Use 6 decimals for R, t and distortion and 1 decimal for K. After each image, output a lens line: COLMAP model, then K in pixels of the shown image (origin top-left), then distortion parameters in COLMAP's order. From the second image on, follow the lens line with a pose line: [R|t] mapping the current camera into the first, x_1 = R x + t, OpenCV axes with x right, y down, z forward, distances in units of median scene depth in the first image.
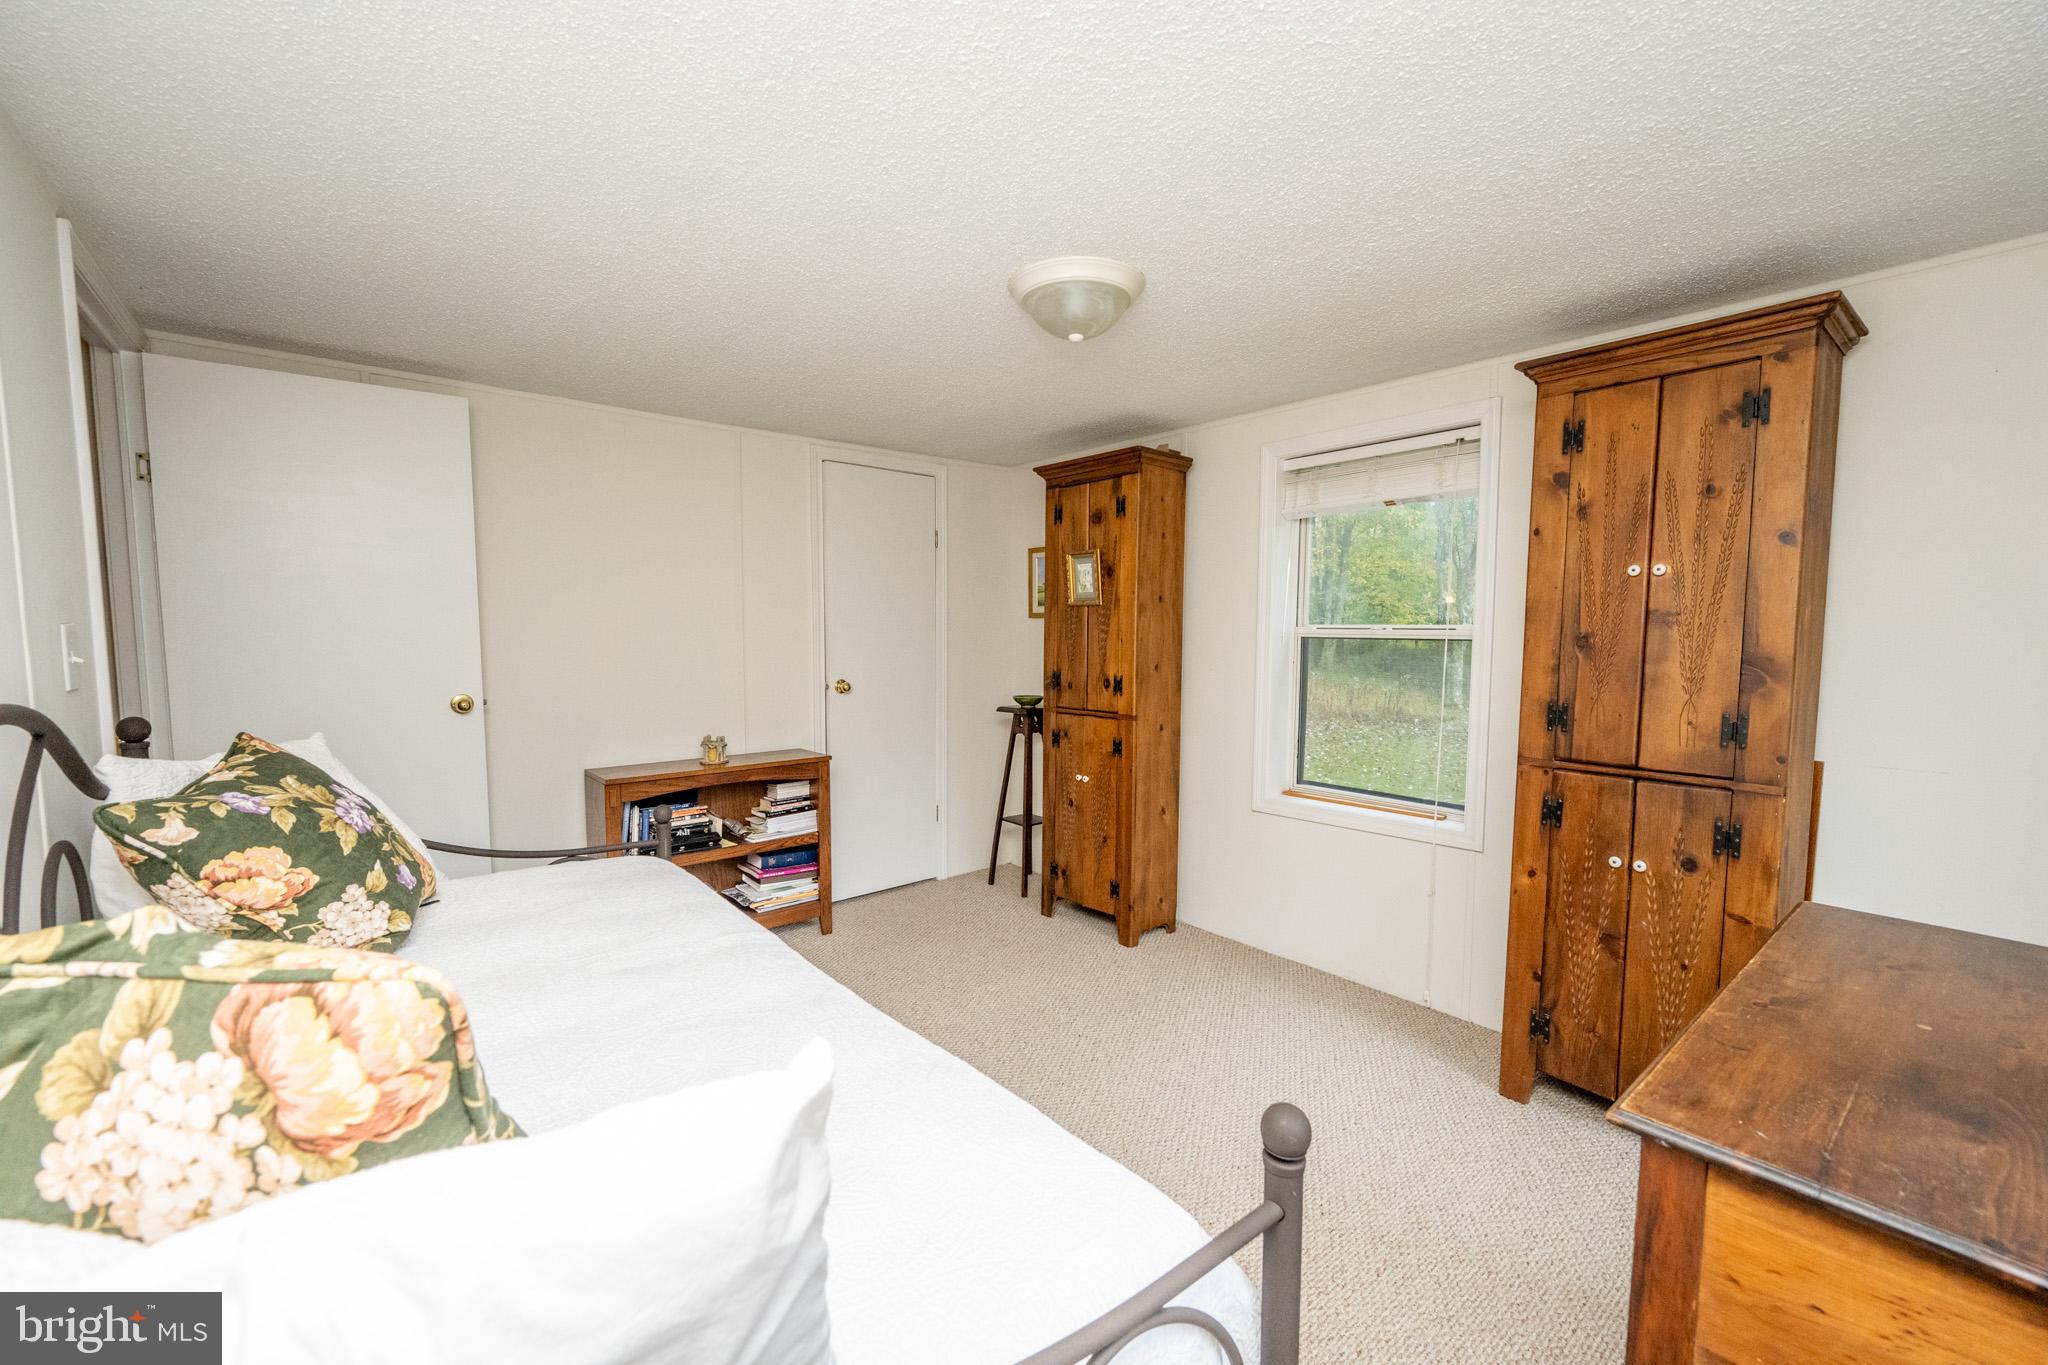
lens RADIAL K [[827.7, 0, 1016.8], [0, 827.7, 692.3], [0, 0, 1]] dist [0.000718, 0.000175]
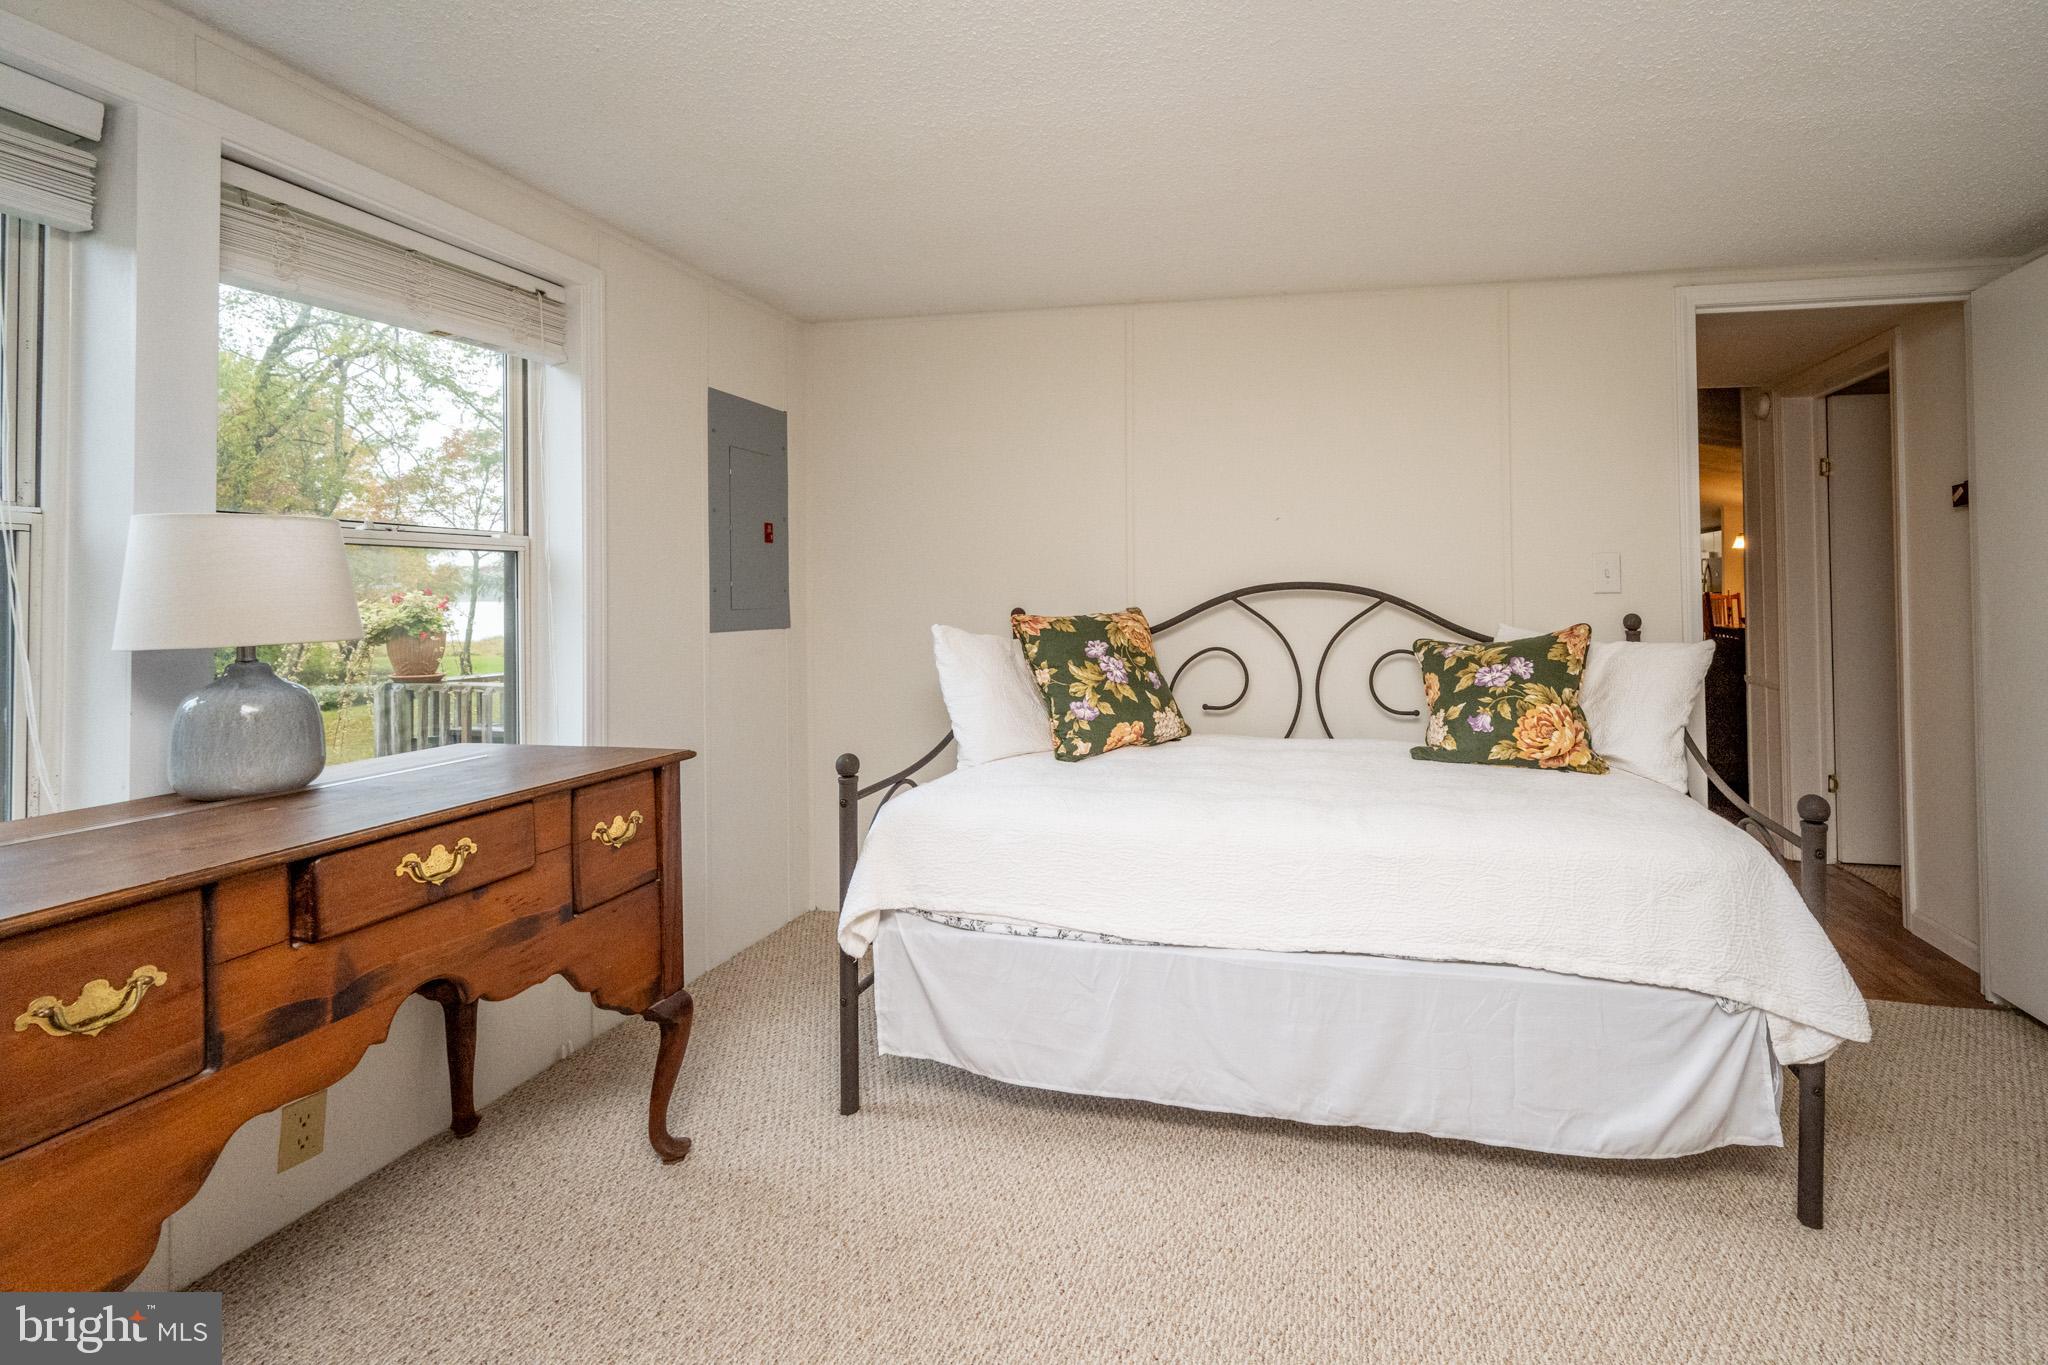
lens RADIAL K [[860.9, 0, 1166.4], [0, 860.9, 579.9], [0, 0, 1]] dist [0.000356, 0.000255]
pose [[-0.773809, -0.018016, -0.633162, 0.296541], [-0.057801, 0.997433, 0.042259, -0.025049], [0.630776, 0.069297, -0.772865, 0.853105]]
